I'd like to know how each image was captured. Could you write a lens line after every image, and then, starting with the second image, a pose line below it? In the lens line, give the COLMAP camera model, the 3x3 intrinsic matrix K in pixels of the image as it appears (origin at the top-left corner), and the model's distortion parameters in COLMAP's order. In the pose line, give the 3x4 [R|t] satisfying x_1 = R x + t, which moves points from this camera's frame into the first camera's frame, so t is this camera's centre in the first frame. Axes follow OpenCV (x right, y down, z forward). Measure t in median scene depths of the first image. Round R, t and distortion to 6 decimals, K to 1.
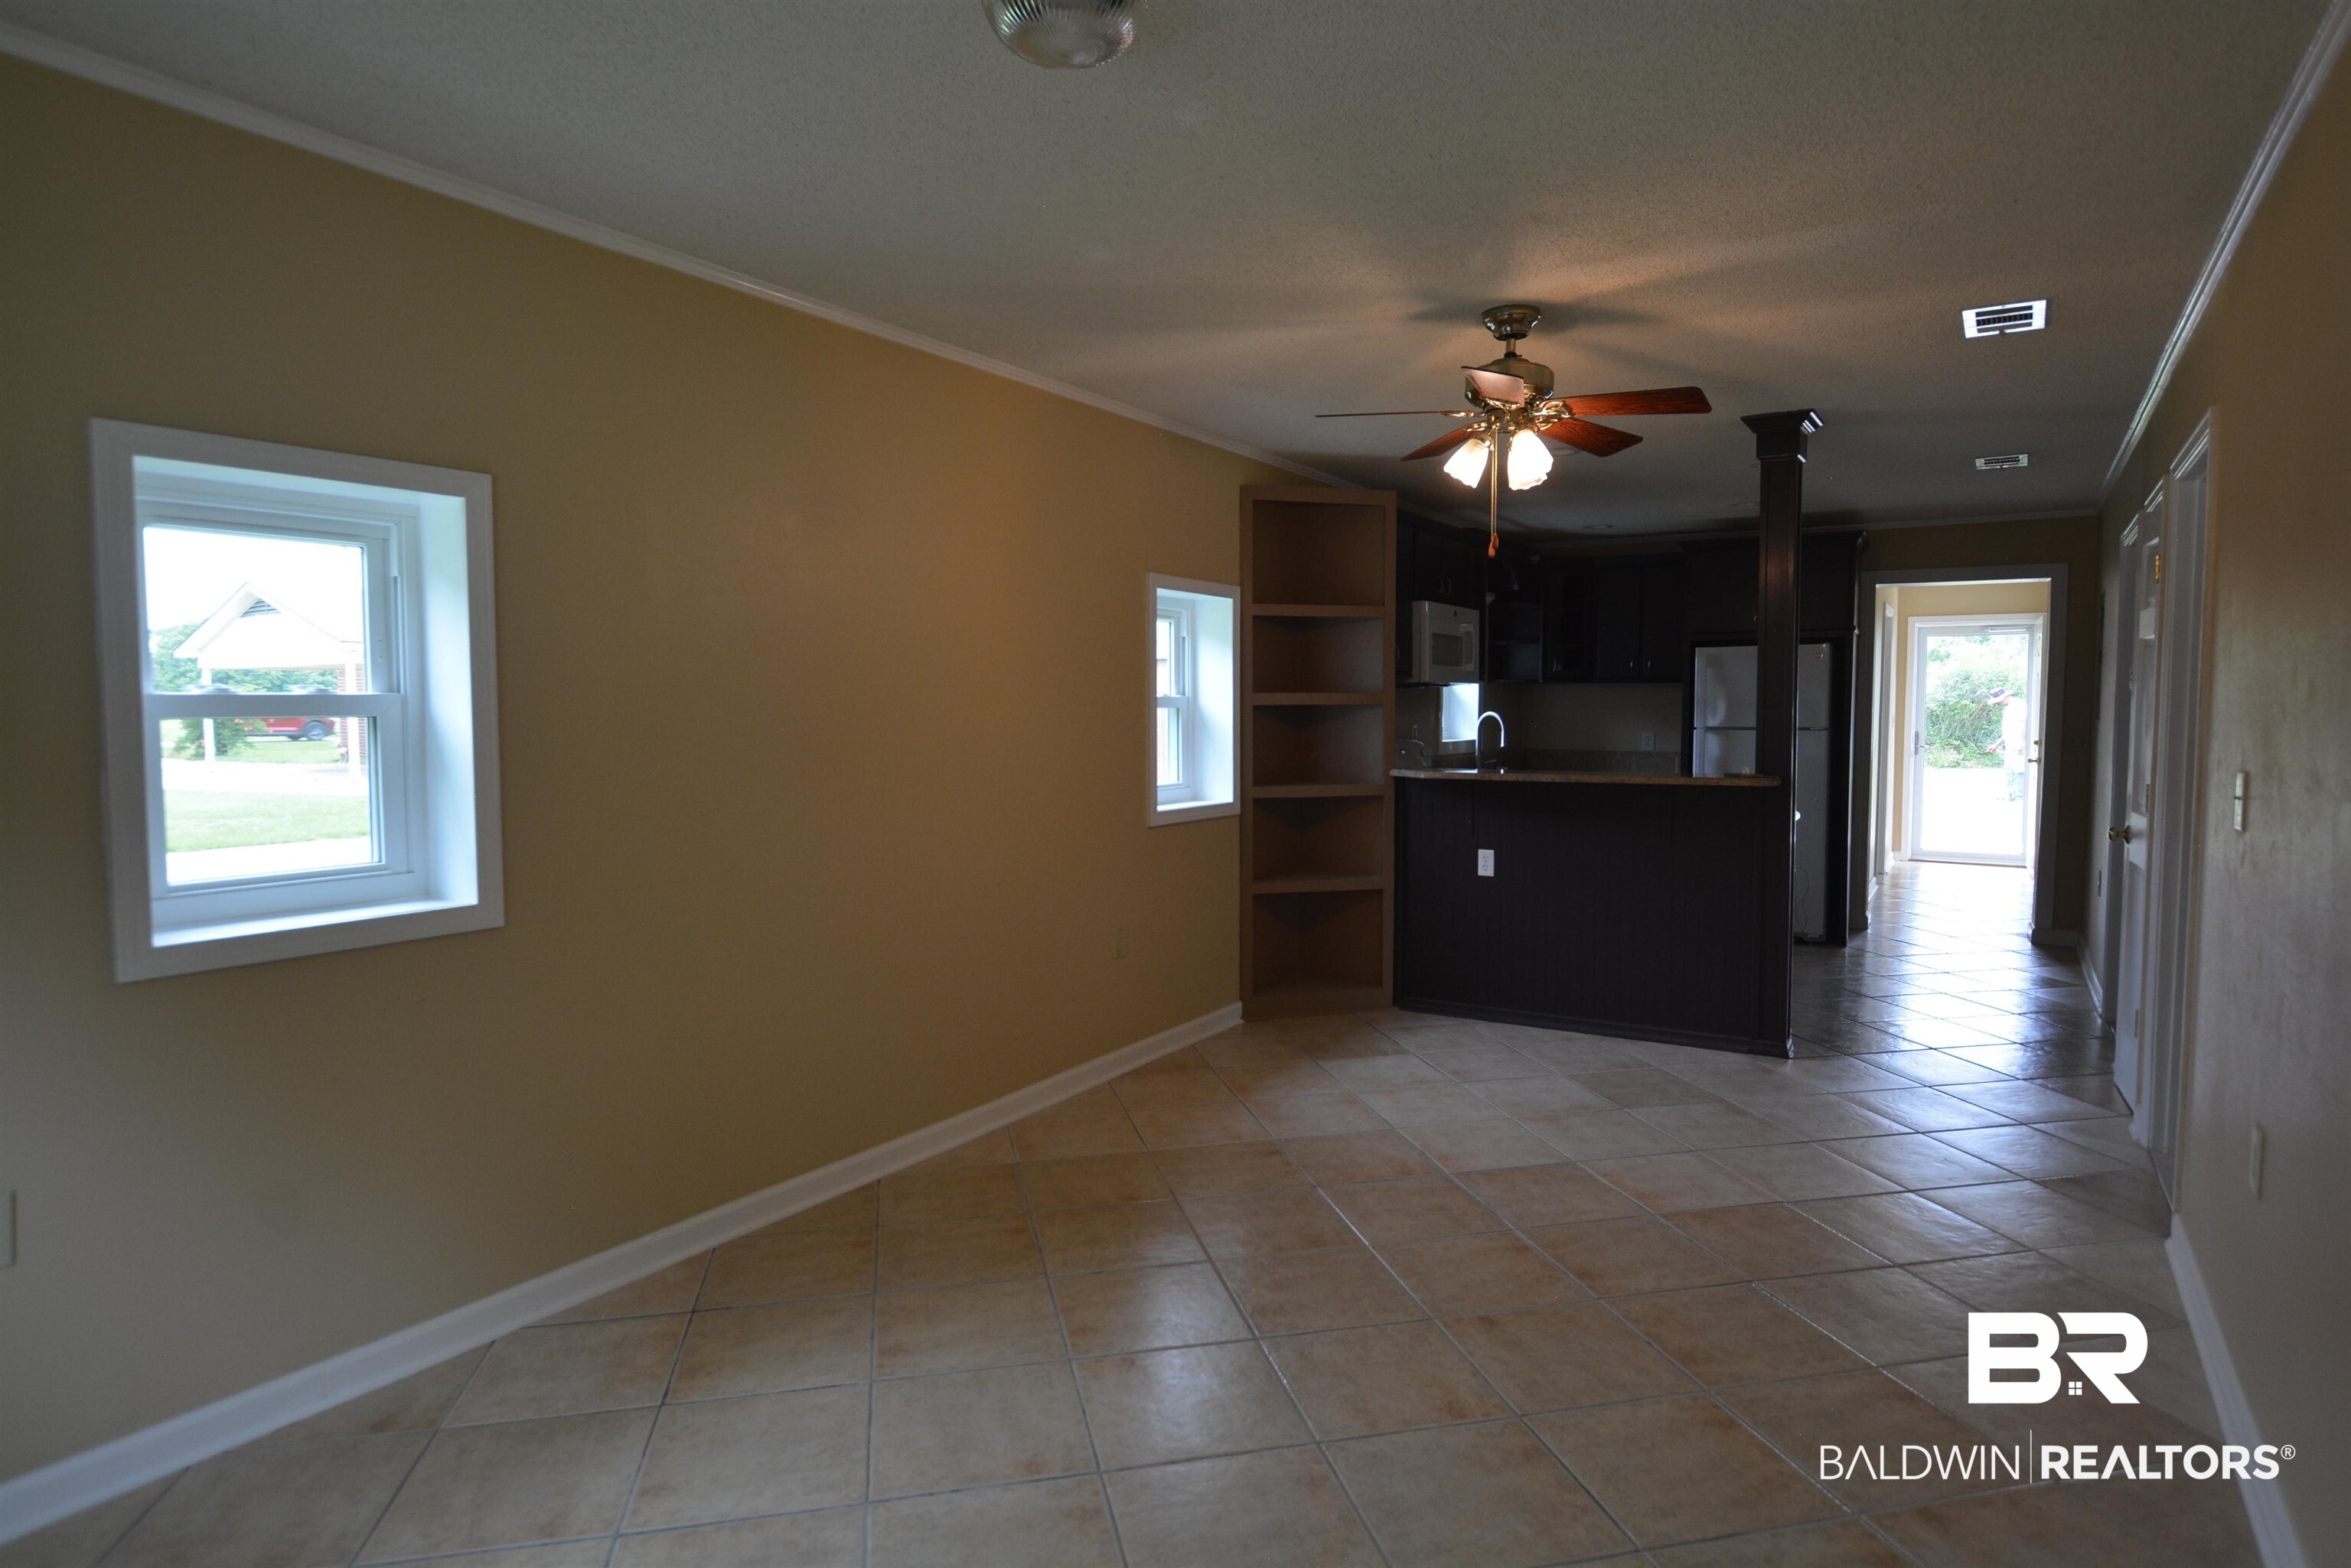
lens RADIAL K [[1264.1, 0, 1167.2], [0, 1264.1, 777.6], [0, 0, 1]] dist [-0.024253, 0.004114]
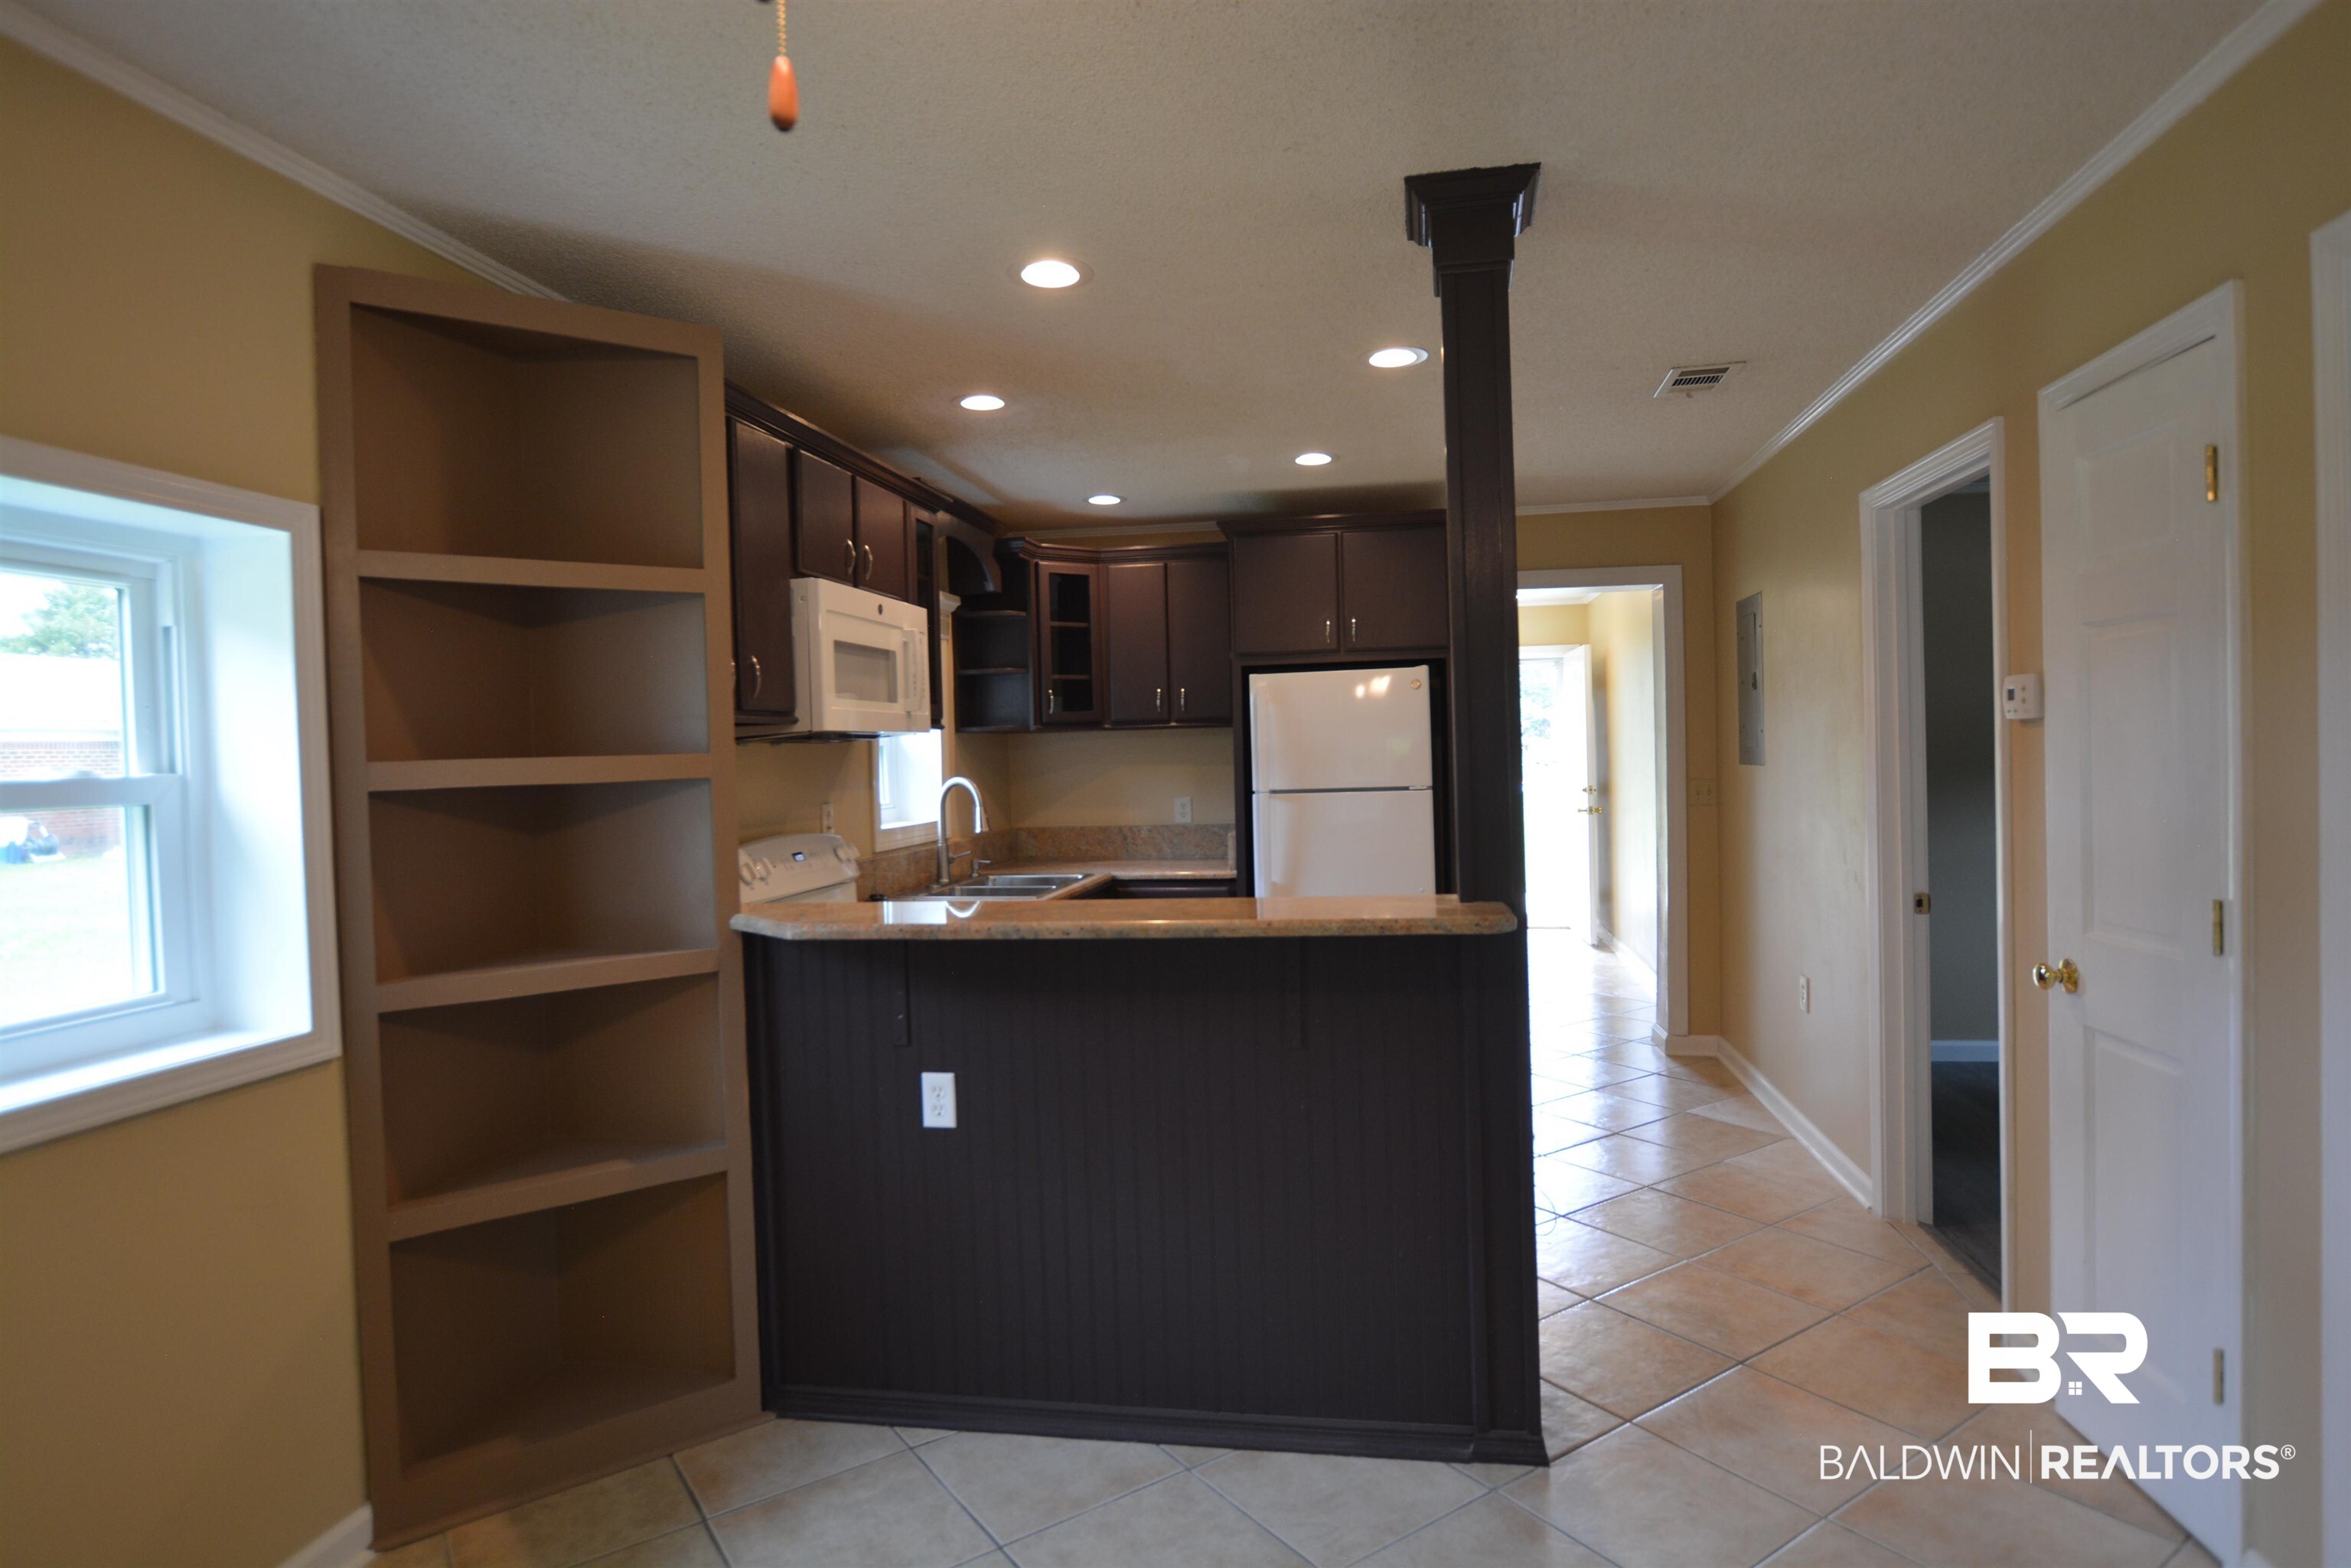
lens RADIAL K [[1264.1, 0, 1167.2], [0, 1264.1, 777.6], [0, 0, 1]] dist [-0.024253, 0.004114]
pose [[0.924218, -0.031154, 0.380591, 0.153284], [0.047912, 0.998251, -0.034636, -0.034593], [-0.378847, 0.050246, 0.924094, 0.514446]]
